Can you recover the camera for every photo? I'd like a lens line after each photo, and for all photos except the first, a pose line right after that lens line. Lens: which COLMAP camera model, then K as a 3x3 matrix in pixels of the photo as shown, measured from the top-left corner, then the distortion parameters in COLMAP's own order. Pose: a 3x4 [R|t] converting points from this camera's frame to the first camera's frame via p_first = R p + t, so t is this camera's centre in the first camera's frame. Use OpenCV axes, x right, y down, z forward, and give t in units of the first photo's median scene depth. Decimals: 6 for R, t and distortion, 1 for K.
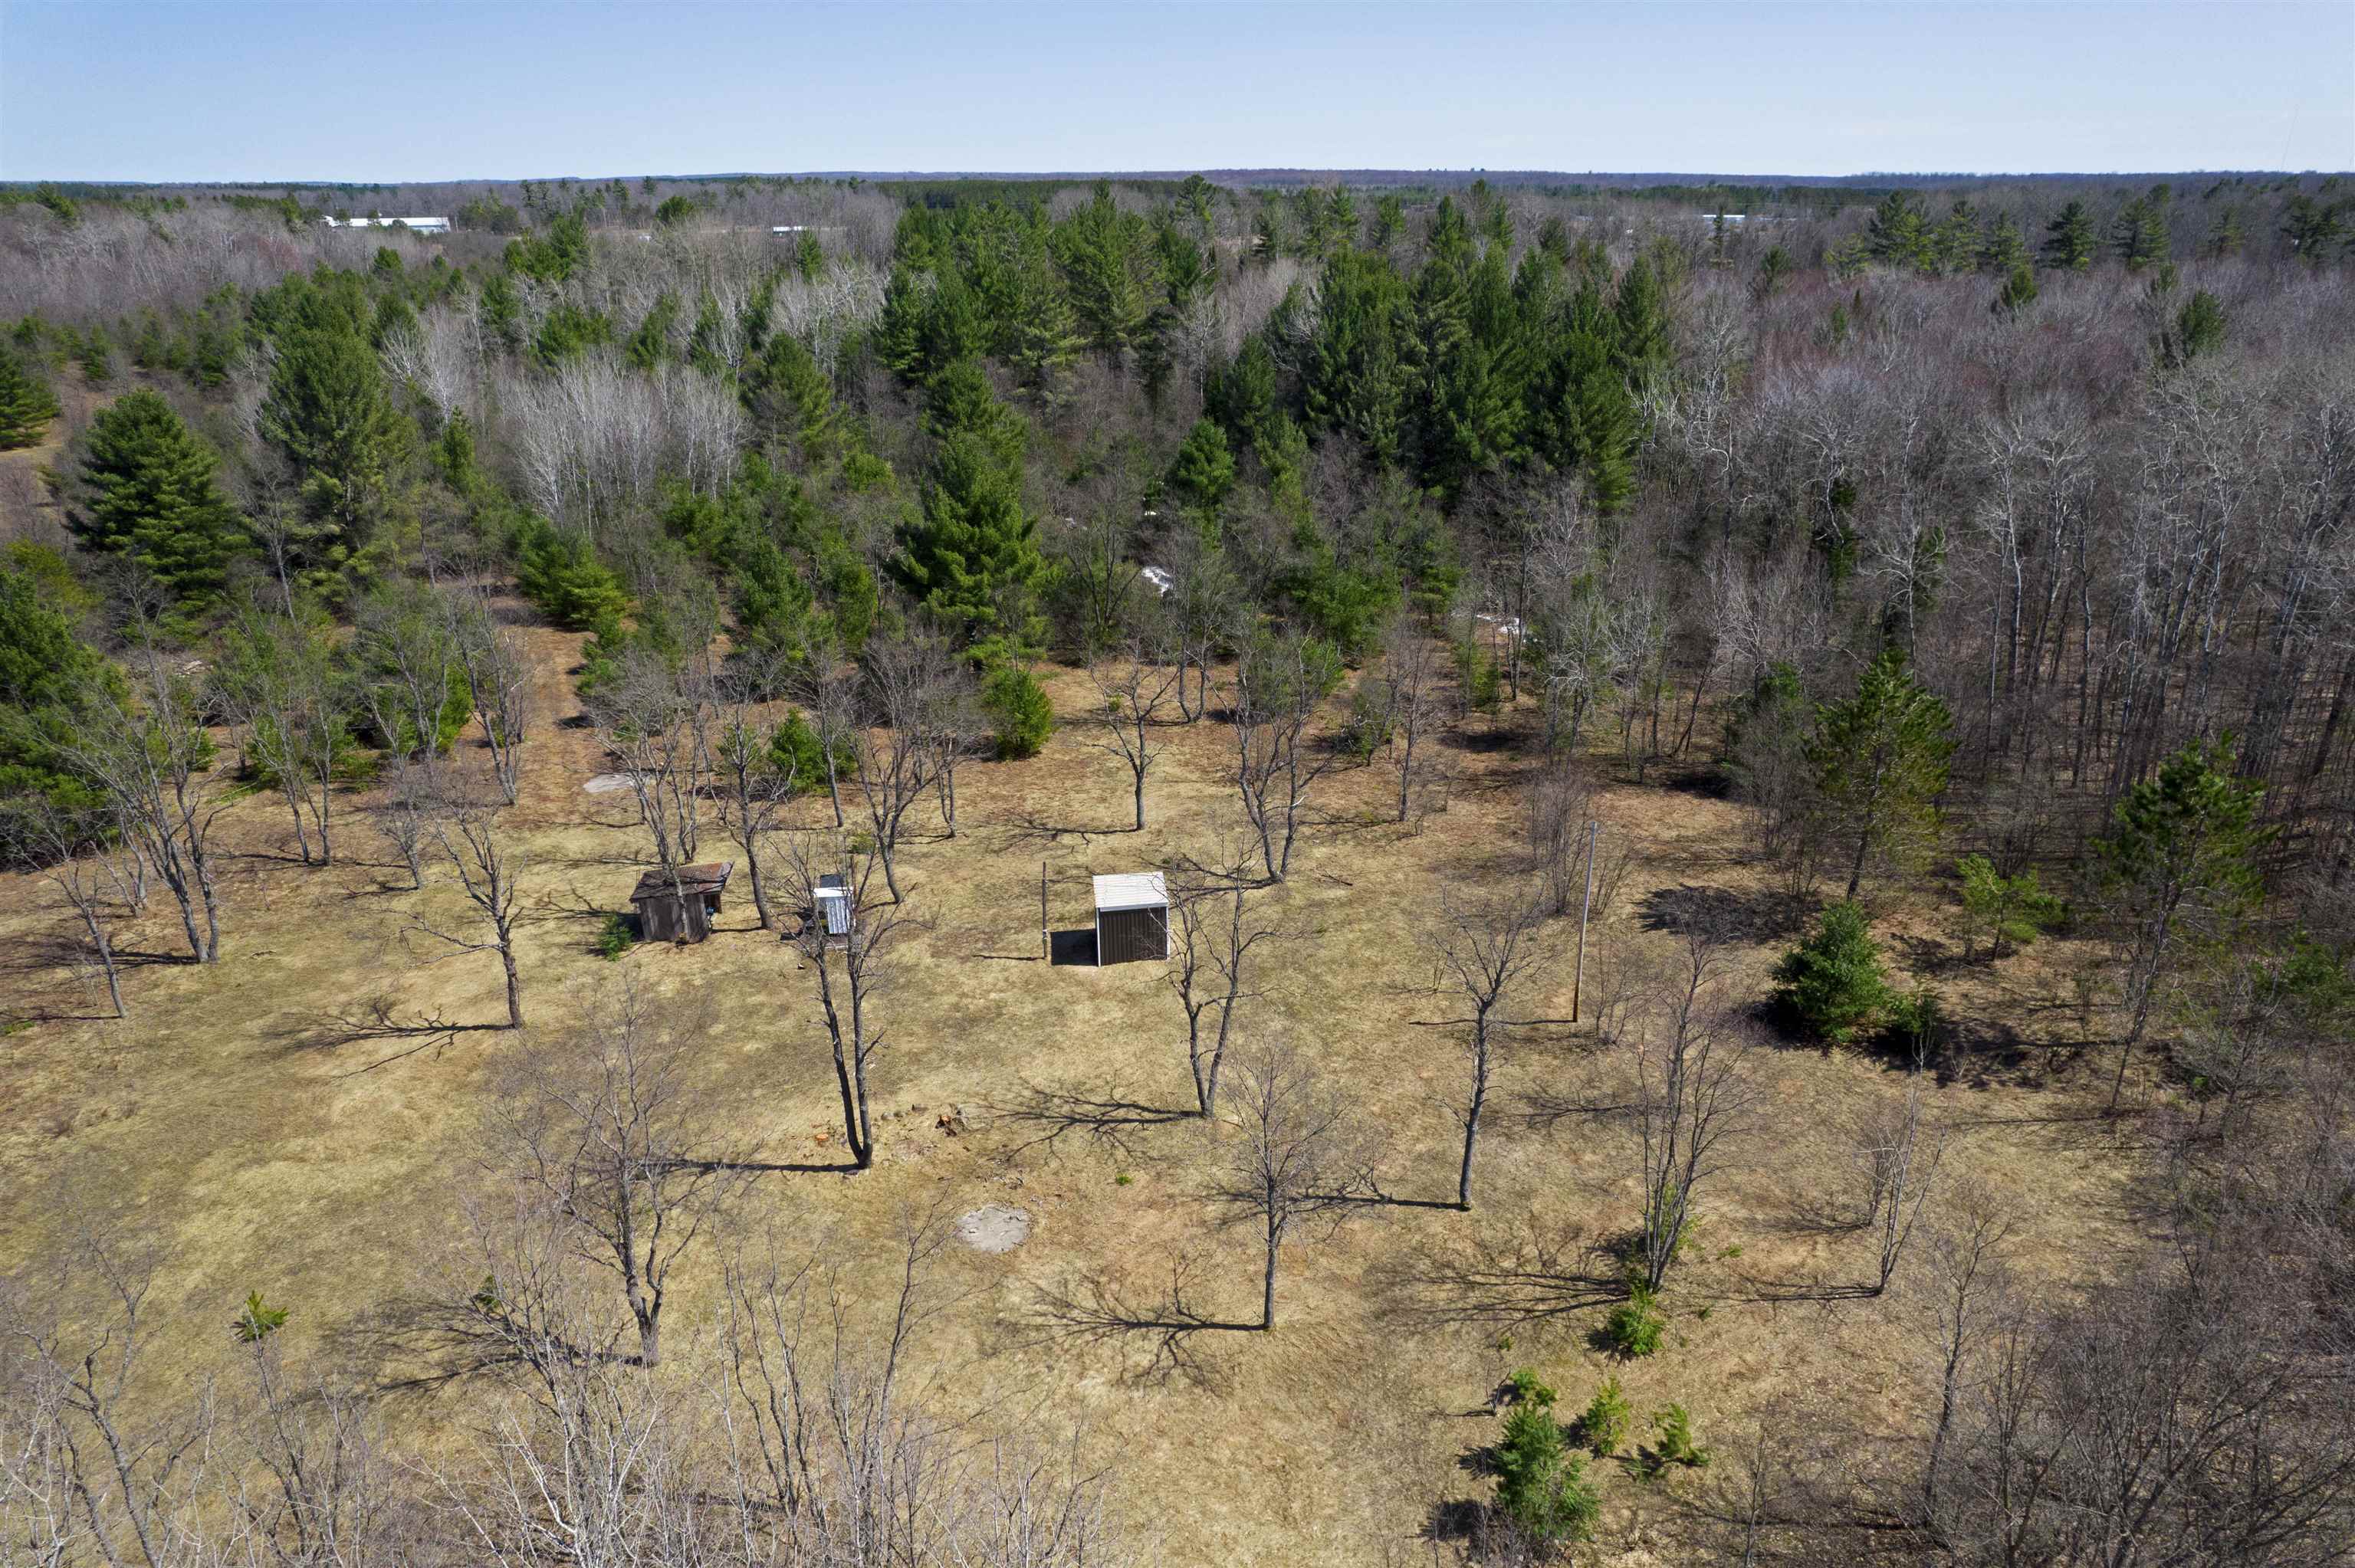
lens RADIAL K [[1489.2, 0, 1177.5], [0, 1489.2, 784.0], [0, 0, 1]] dist [-0.021590, 0.002991]
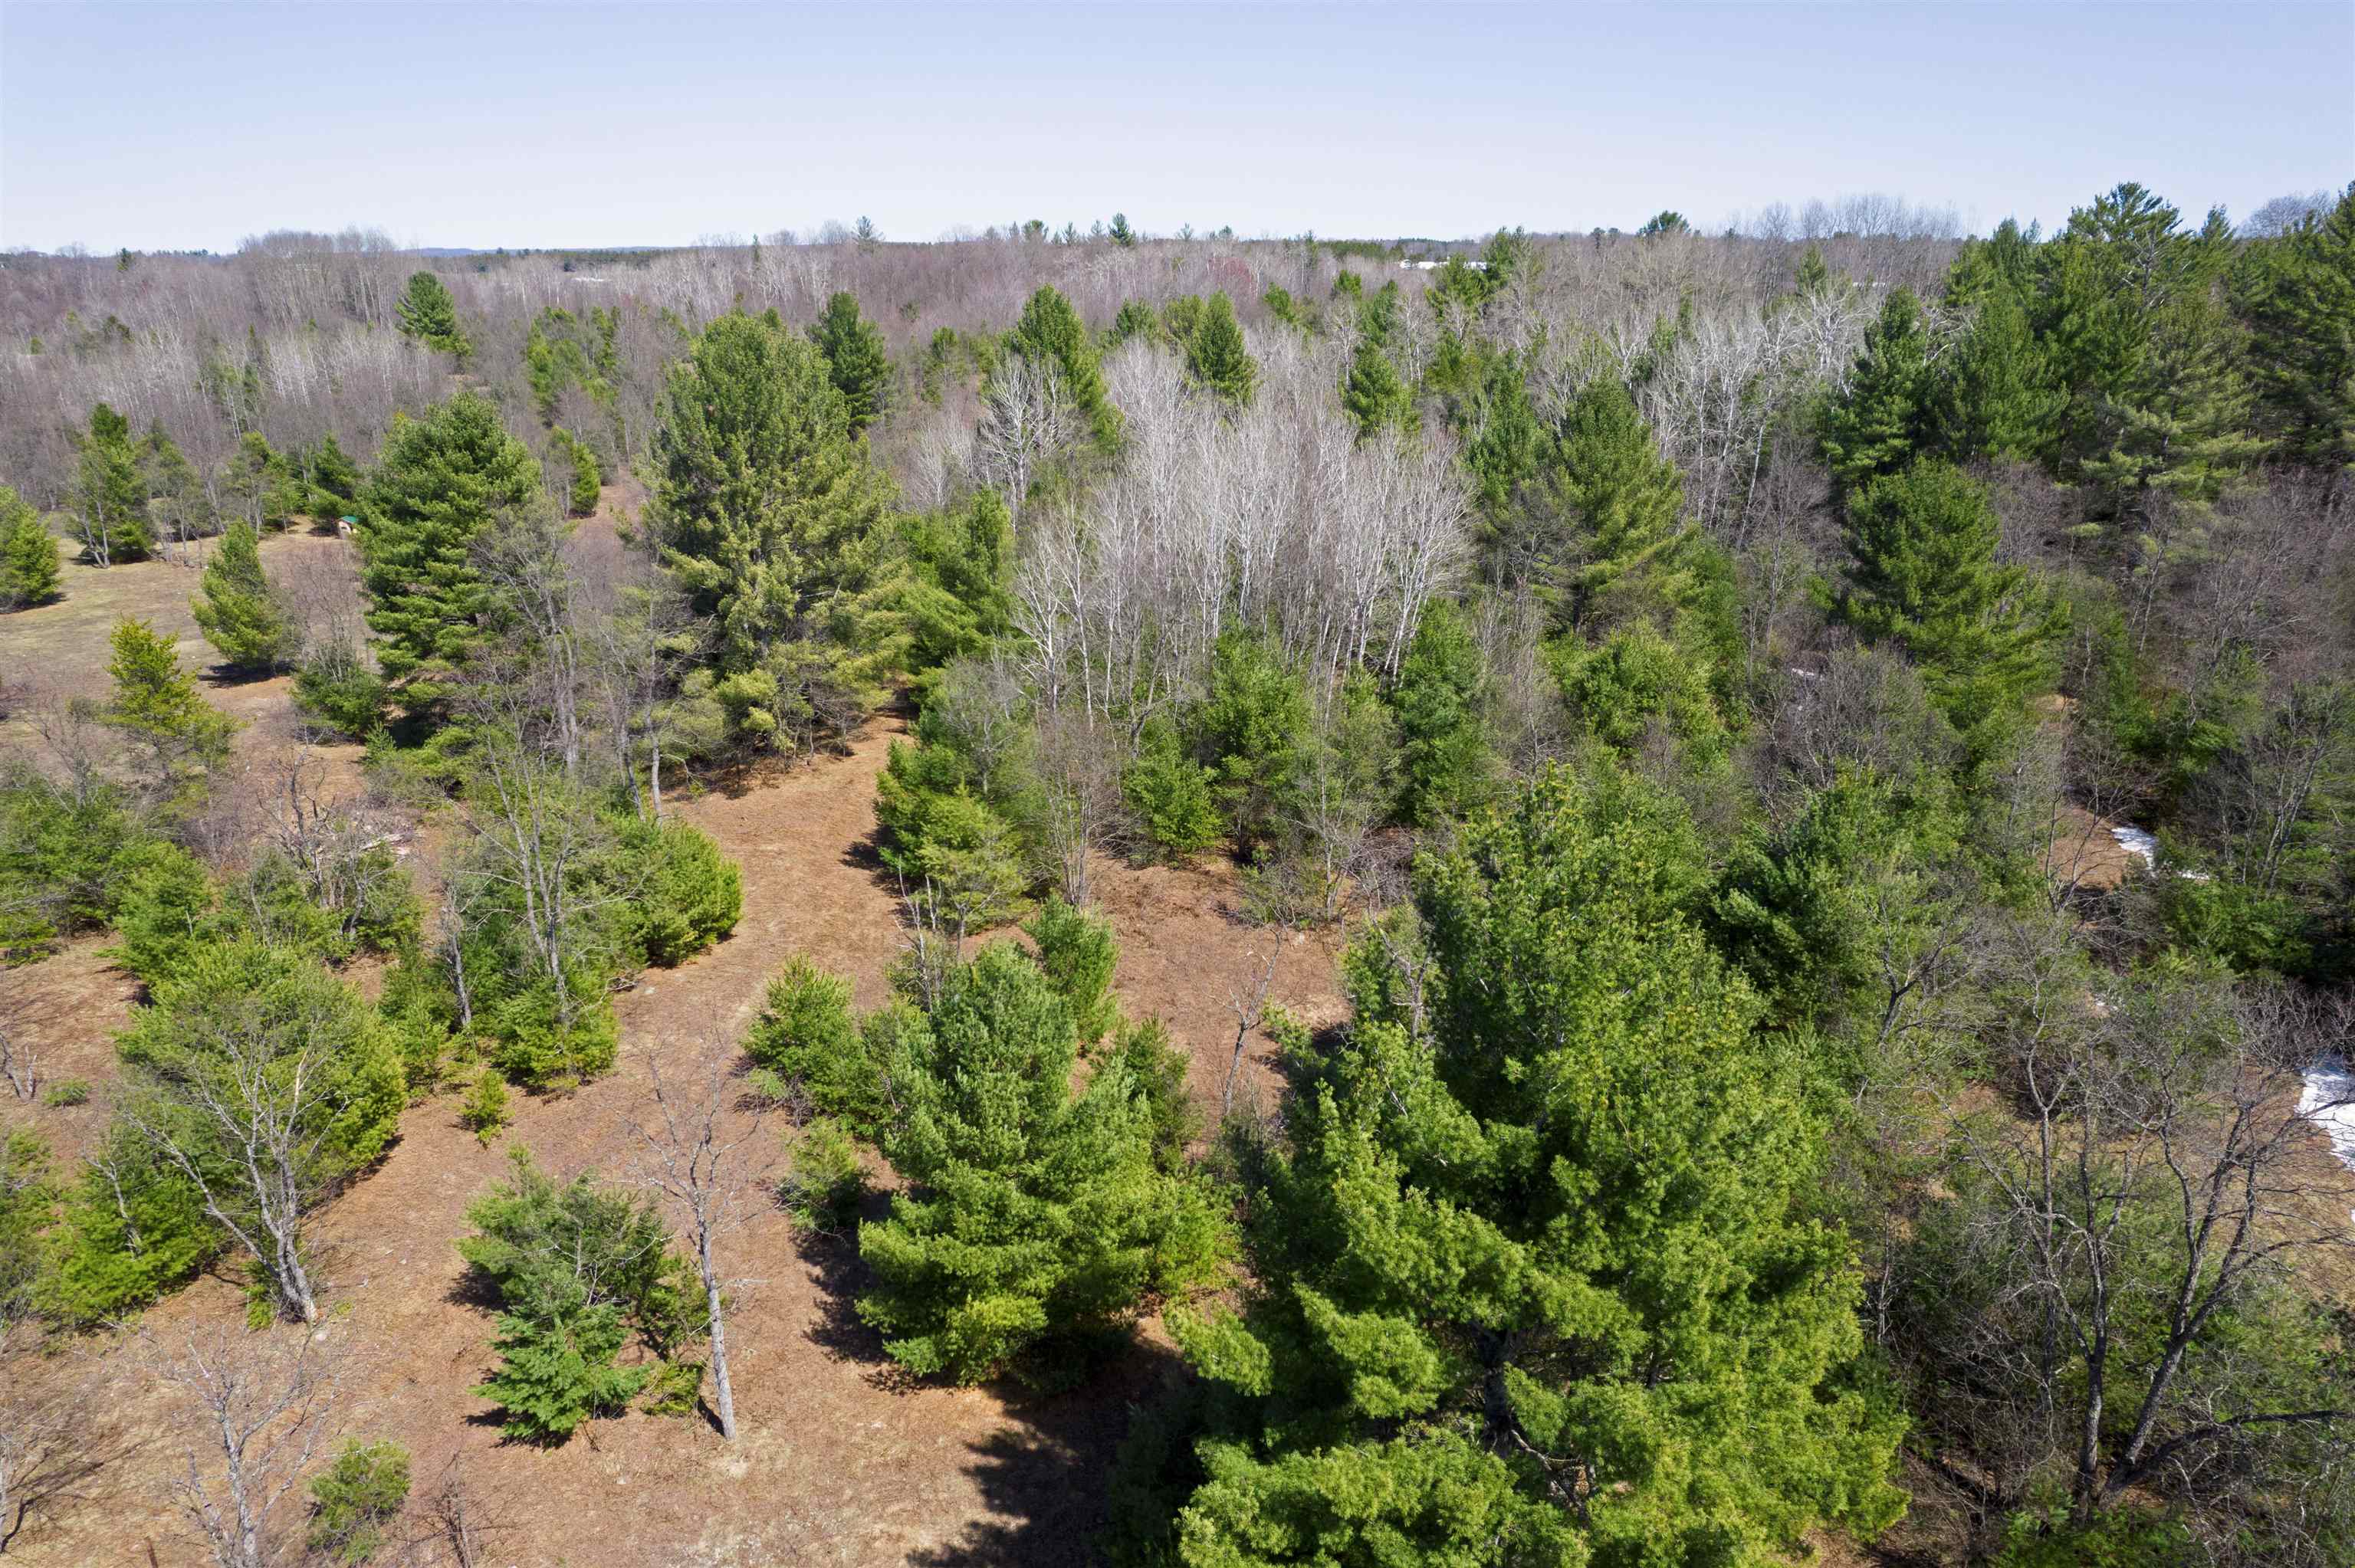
lens RADIAL K [[1489.2, 0, 1177.5], [0, 1489.2, 784.0], [0, 0, 1]] dist [-0.021590, 0.002991]
pose [[0.781038, 0.213964, -0.586684, -0.032424], [-0.237448, 0.970661, 0.037892, -0.122237], [0.577579, 0.109712, 0.808929, 0.409766]]
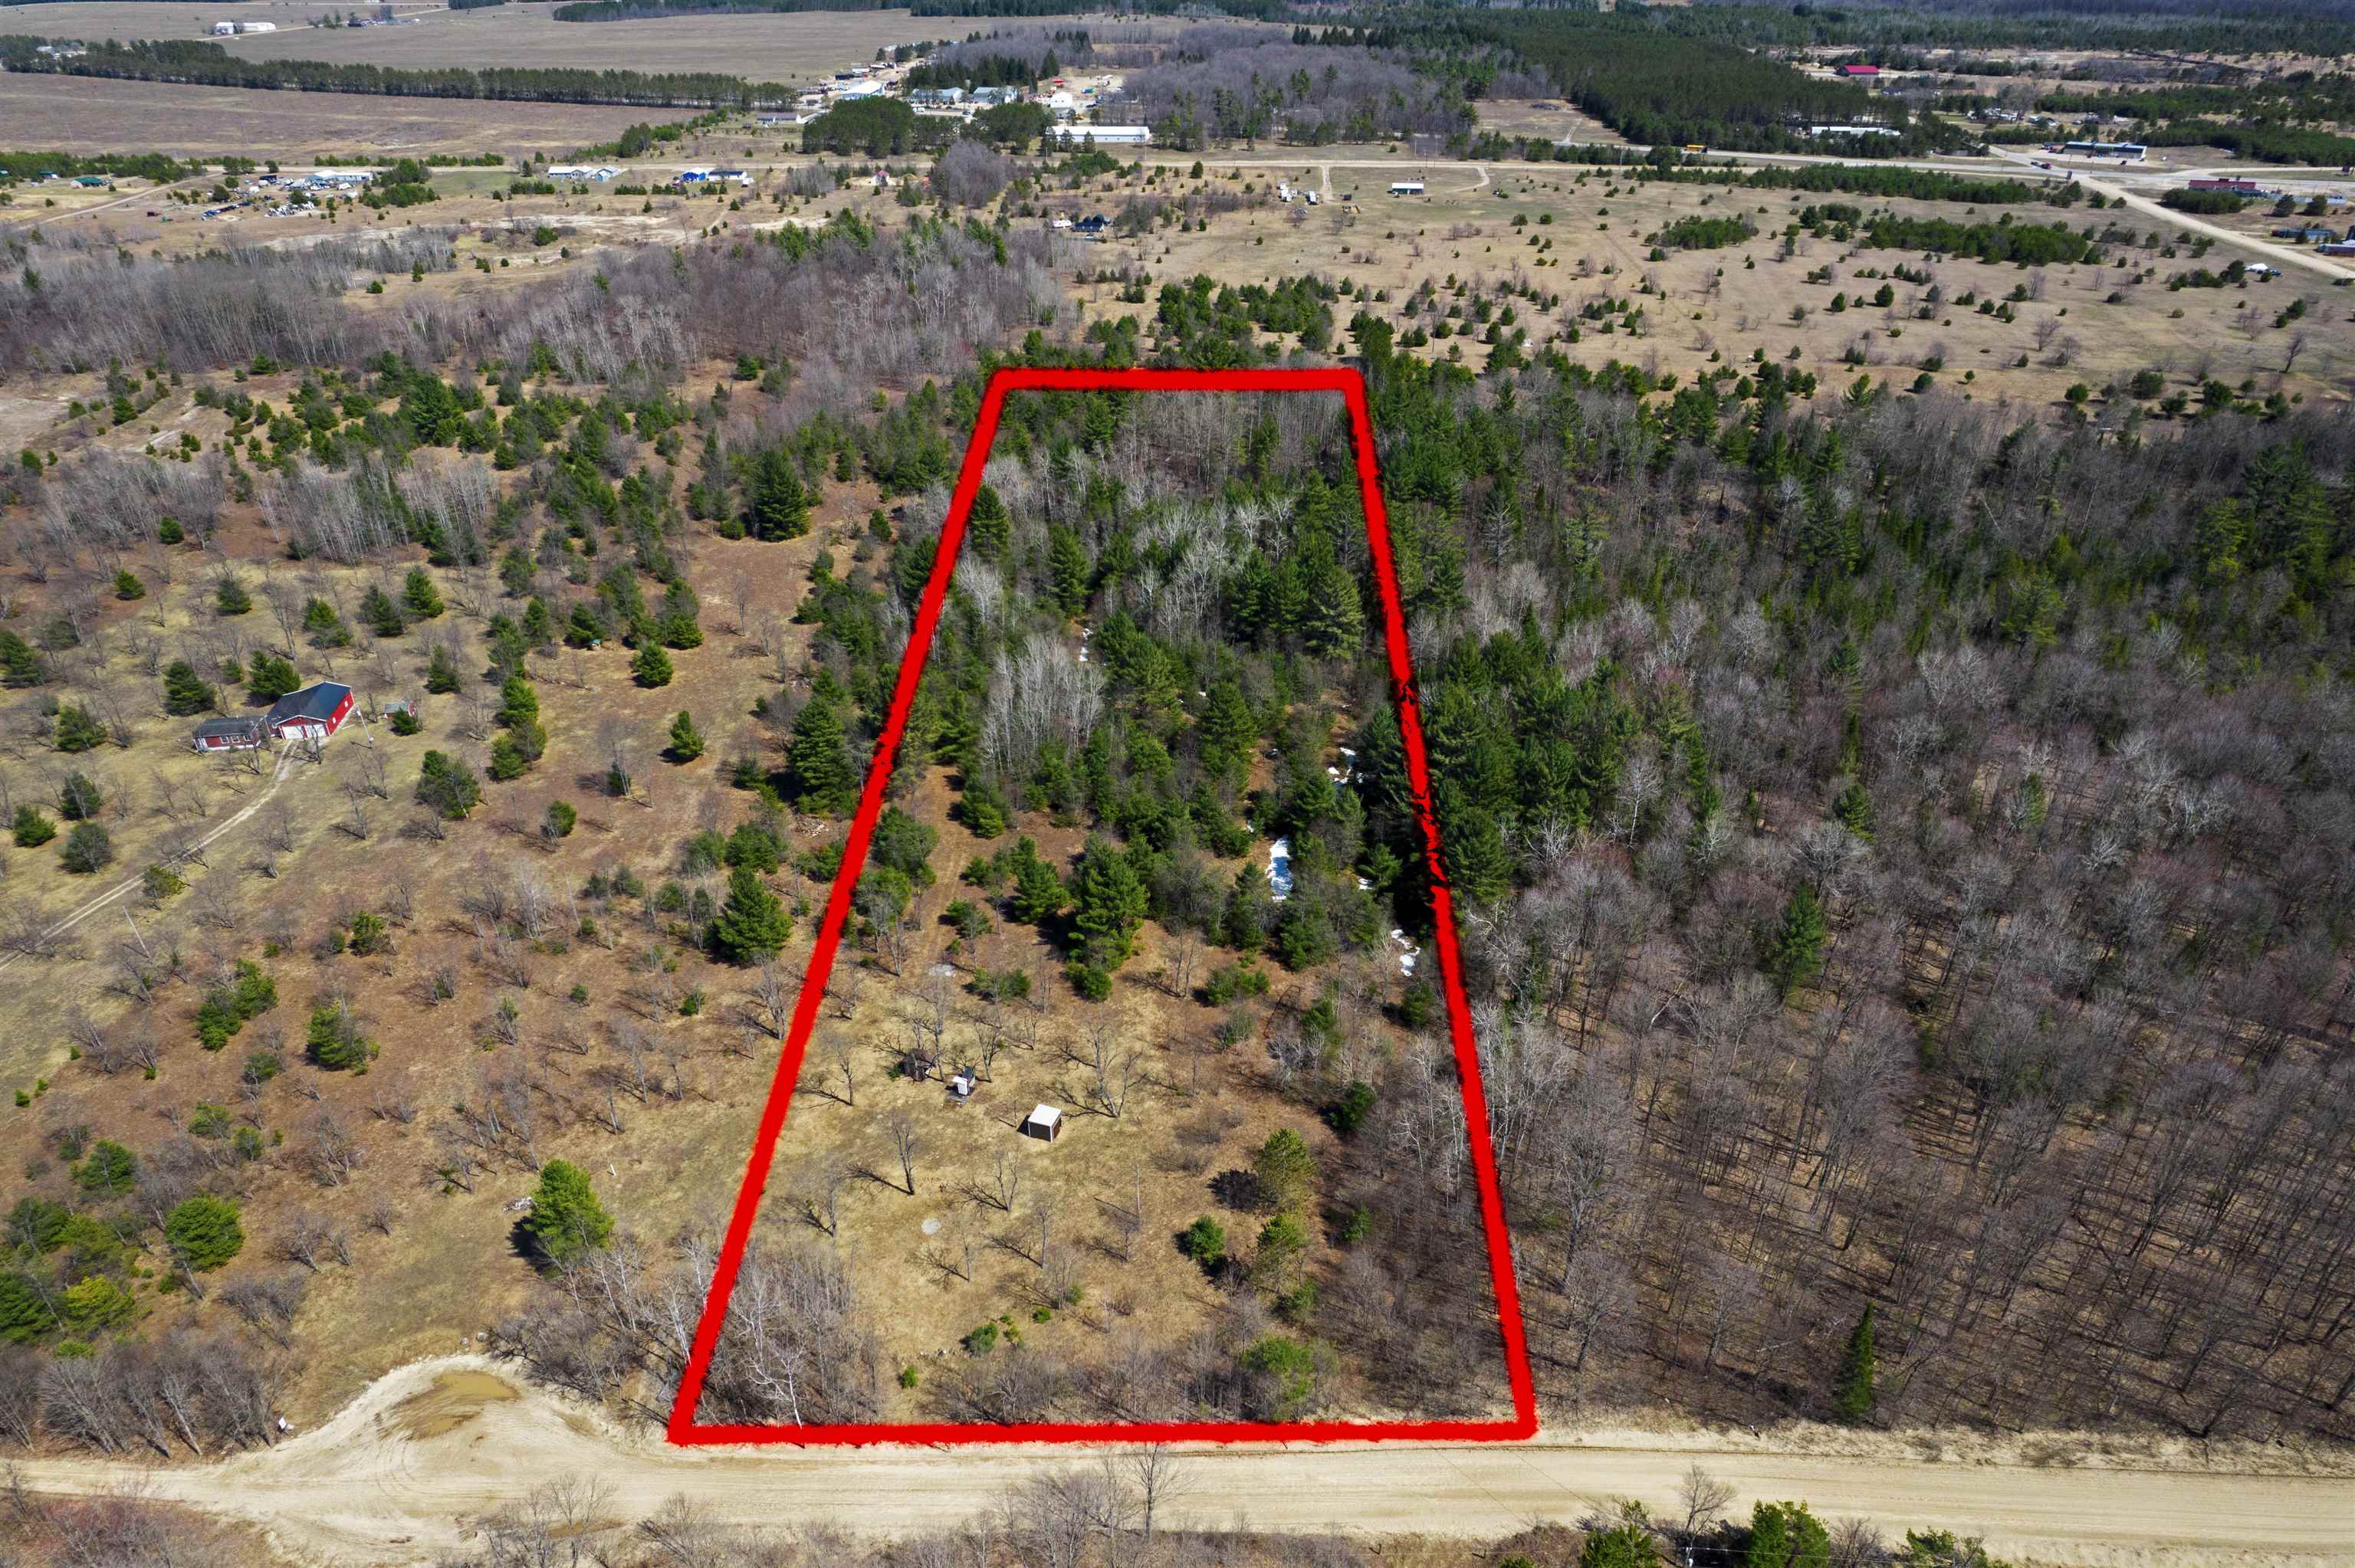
lens RADIAL K [[1489.2, 0, 1177.5], [0, 1489.2, 784.0], [0, 0, 1]] dist [-0.021590, 0.002991]
pose [[0.897703, 0.237817, -0.370909, 0.388444], [-0.178849, 0.966033, 0.186532, -0.394593], [0.402670, -0.101114, 0.909743, -0.502388]]
